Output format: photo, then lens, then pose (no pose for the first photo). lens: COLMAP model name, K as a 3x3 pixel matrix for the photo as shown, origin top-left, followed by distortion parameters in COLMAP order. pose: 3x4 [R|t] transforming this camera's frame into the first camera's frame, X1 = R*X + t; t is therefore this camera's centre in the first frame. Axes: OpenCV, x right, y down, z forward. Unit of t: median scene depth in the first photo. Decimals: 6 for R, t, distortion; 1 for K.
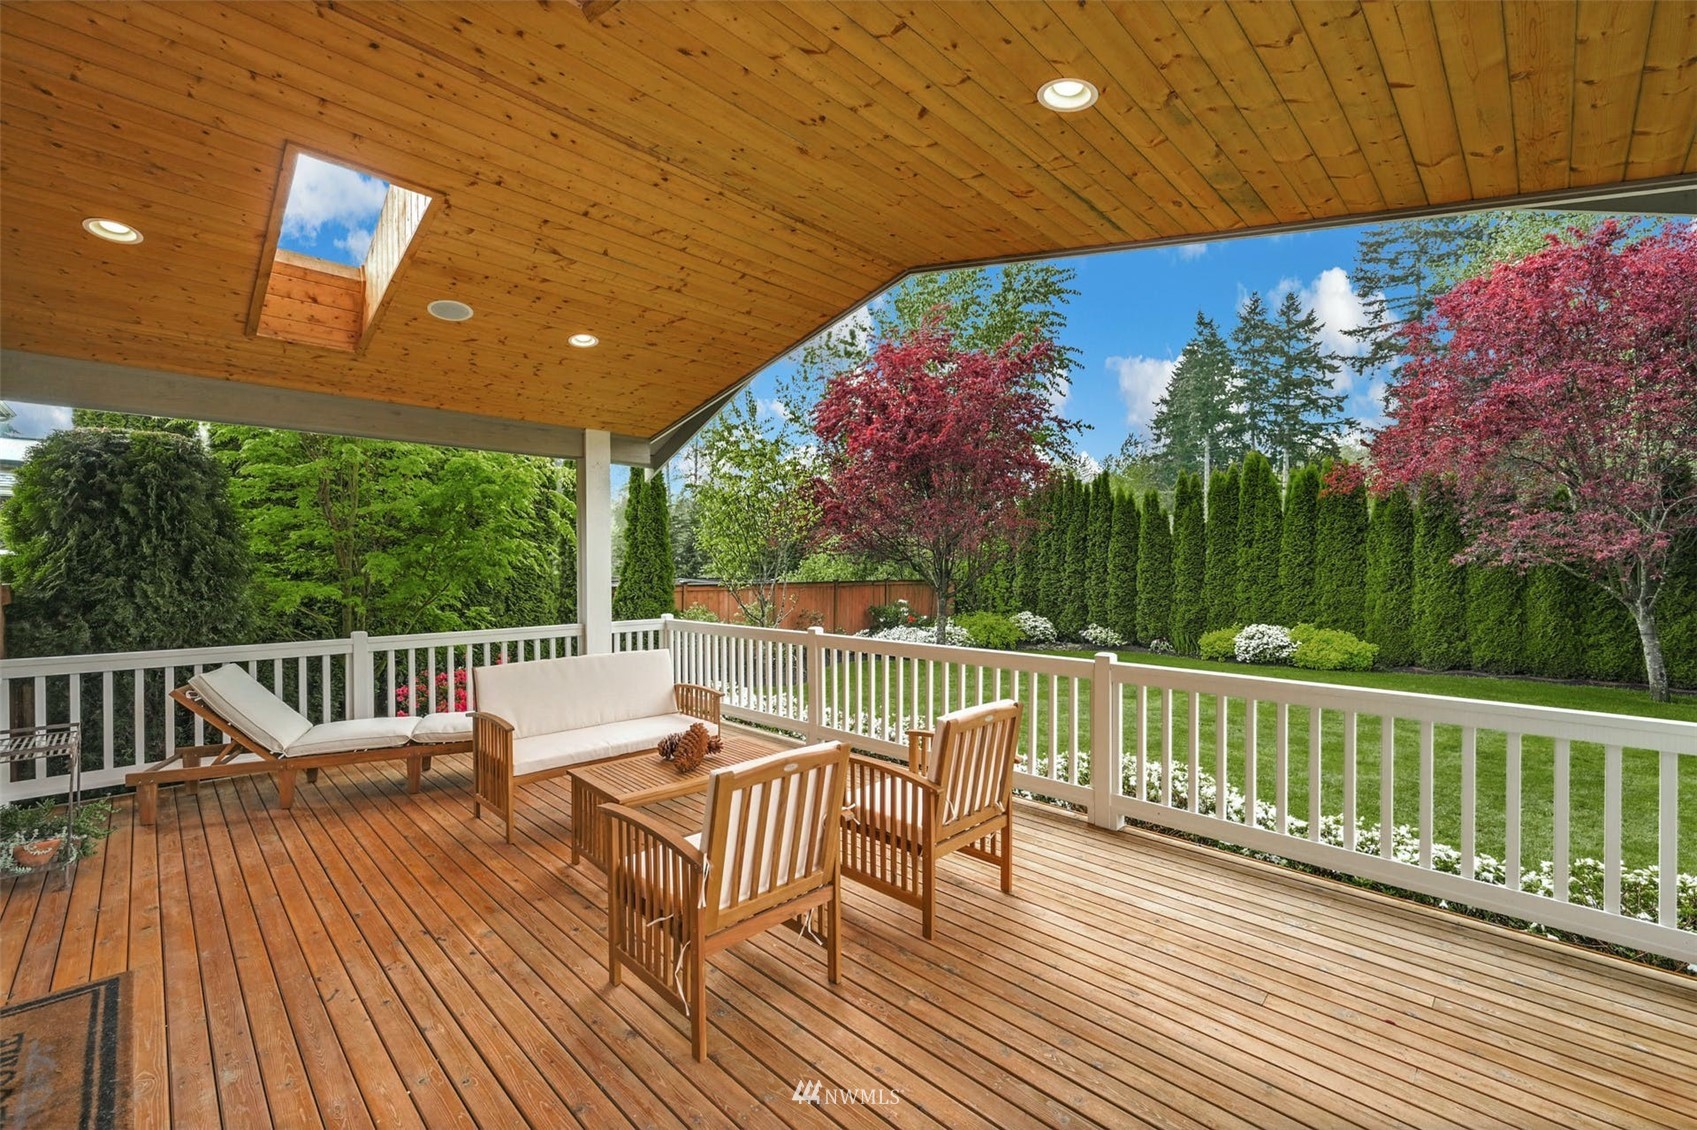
lens RADIAL K [[710.5, 0, 853.2], [0, 710.5, 571.3], [0, 0, 1]] dist [0.001108, 0.000231]
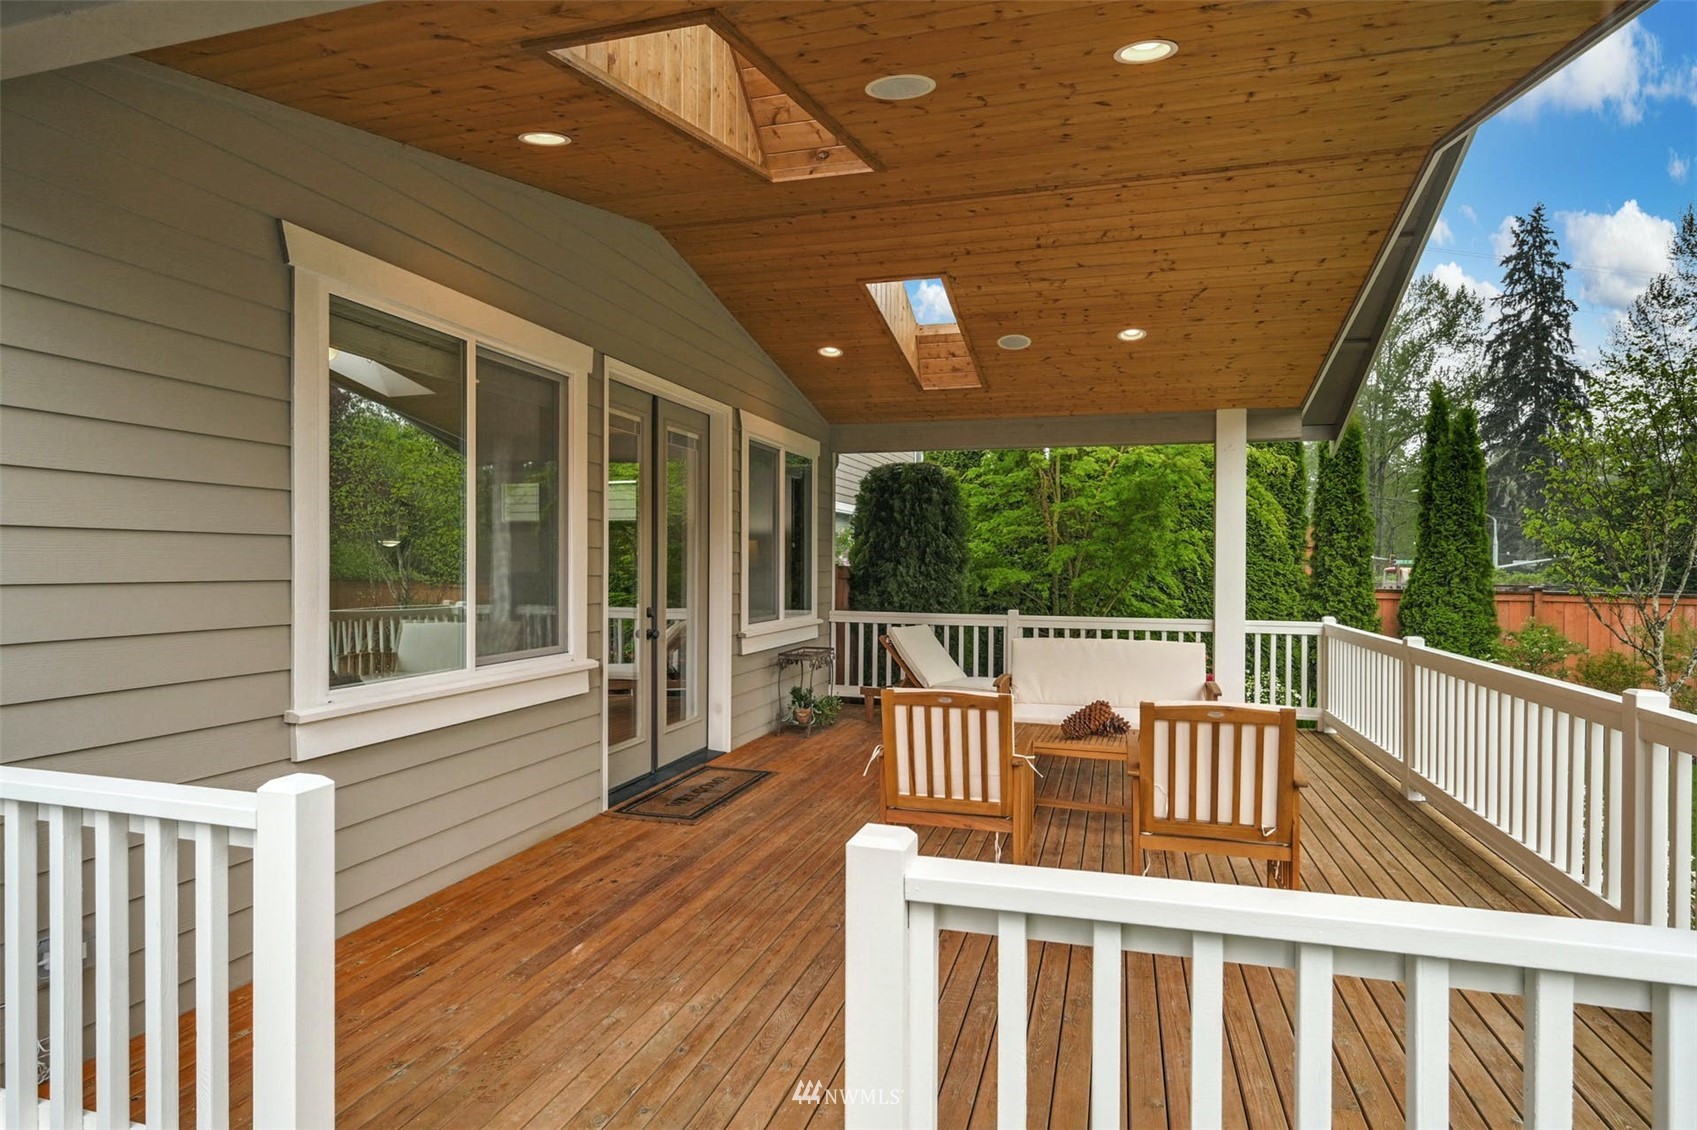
lens RADIAL K [[880.6, 0, 848.5], [0, 880.6, 565.0], [0, 0, 1]] dist [-0.000481, -0.000486]
pose [[0.476958, 0.007640, -0.878893, 0.362057], [-0.017688, 0.999843, -0.000907, 0.010905], [0.878748, 0.015978, 0.477018, 0.026258]]
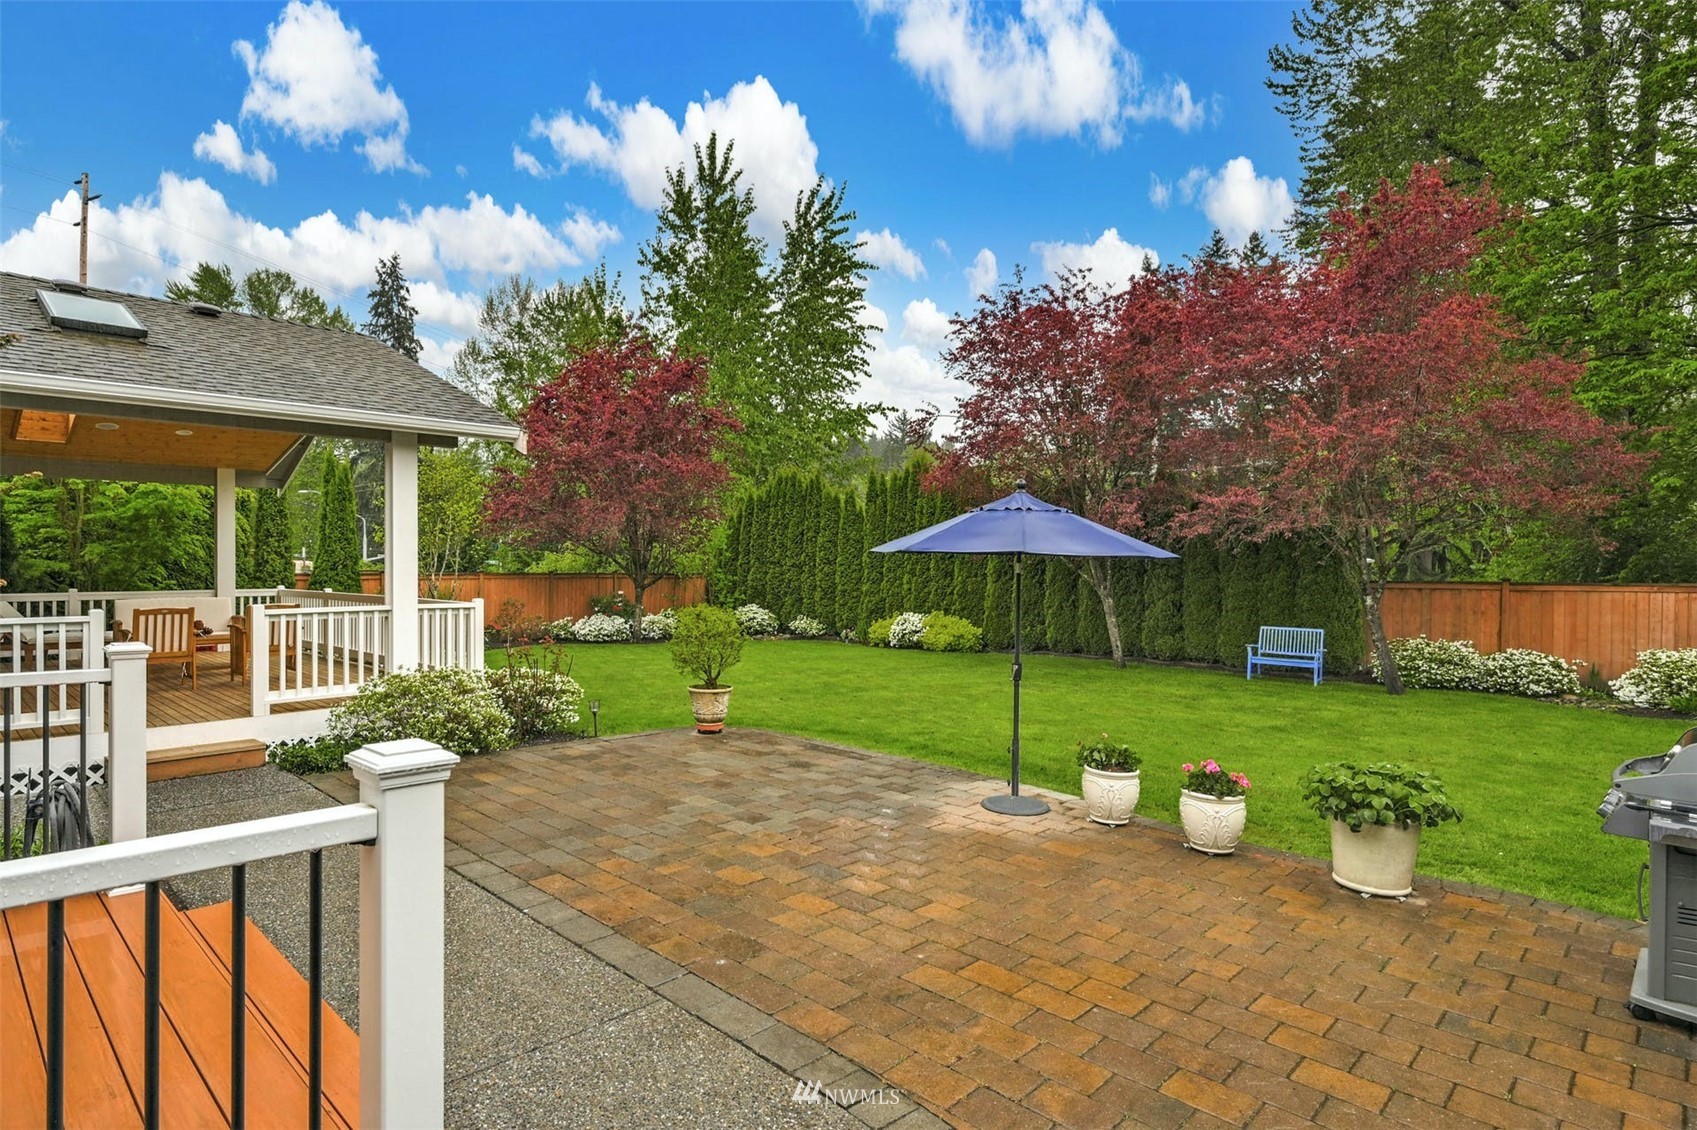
lens RADIAL K [[919.0, 0, 743.9], [0, 919.0, 566.4], [0, 0, 1]] dist [-0.002571, 0.000210]
pose [[0.998722, 0.003923, -0.050397, 0.815456], [-0.004175, 0.999979, -0.004903, 0.024123], [0.050377, 0.005107, 0.998717, -0.899419]]
